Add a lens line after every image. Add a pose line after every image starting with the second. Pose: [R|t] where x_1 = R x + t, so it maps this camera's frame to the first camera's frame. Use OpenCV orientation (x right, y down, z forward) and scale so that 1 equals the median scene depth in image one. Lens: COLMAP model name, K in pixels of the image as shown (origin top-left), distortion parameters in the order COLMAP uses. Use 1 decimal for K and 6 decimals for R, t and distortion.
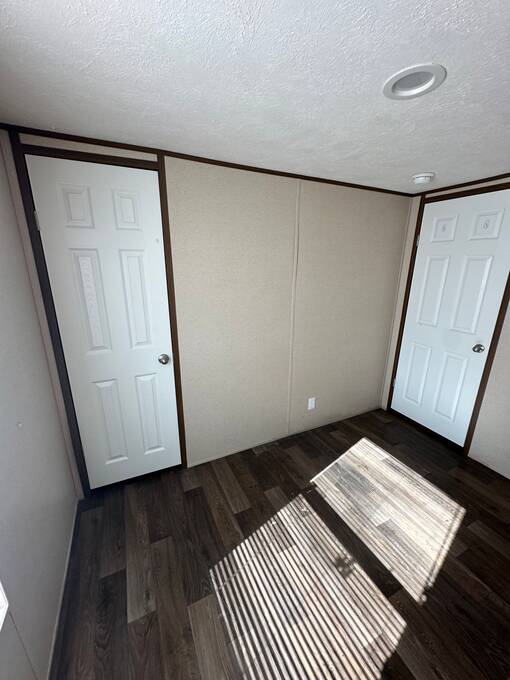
lens RADIAL K [[270.8, 0, 256.8], [0, 270.8, 339.9], [0, 0, 1]] dist [-0.004046, 0.000761]
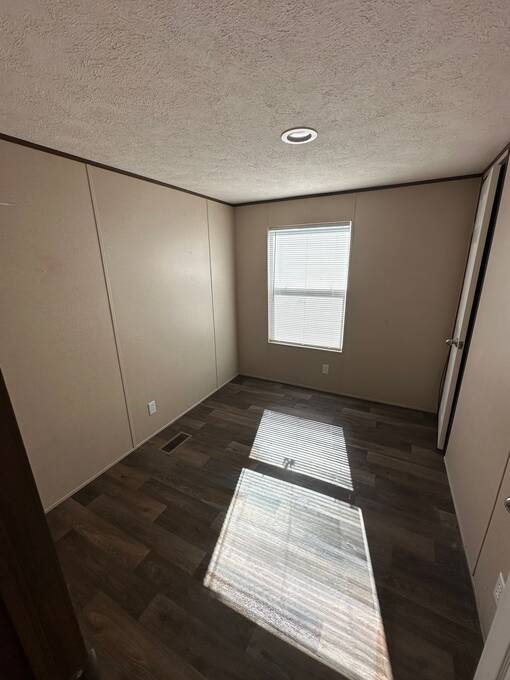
lens RADIAL K [[270.8, 0, 257.7], [0, 270.8, 345.6], [0, 0, 1]] dist [-0.004046, 0.000761]
pose [[-0.795647, 0.183227, -0.577385, 0.921396], [-0.163480, 0.852842, 0.495918, -0.316859], [0.583283, 0.488967, -0.648608, 1.195326]]
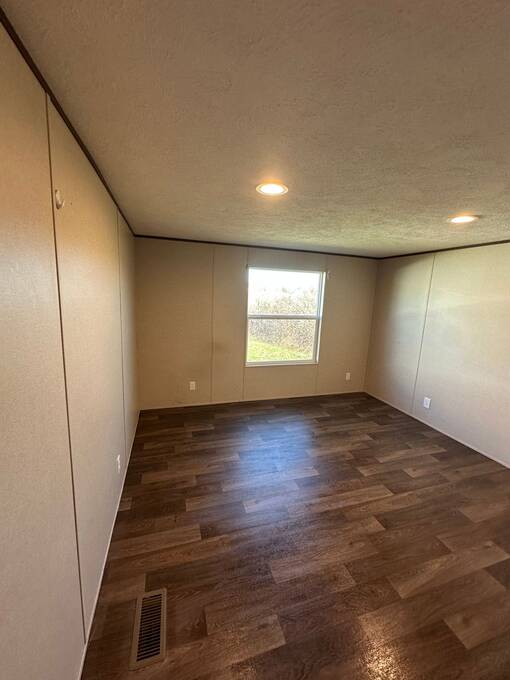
lens RADIAL K [[270.8, 0, 257.2], [0, 270.8, 335.3], [0, 0, 1]] dist [-0.004046, 0.000761]
pose [[0.150151, -0.153084, 0.976739, -0.526641], [0.238764, 0.964312, 0.114432, -0.288613], [-0.959399, 0.216029, 0.181344, 1.002362]]
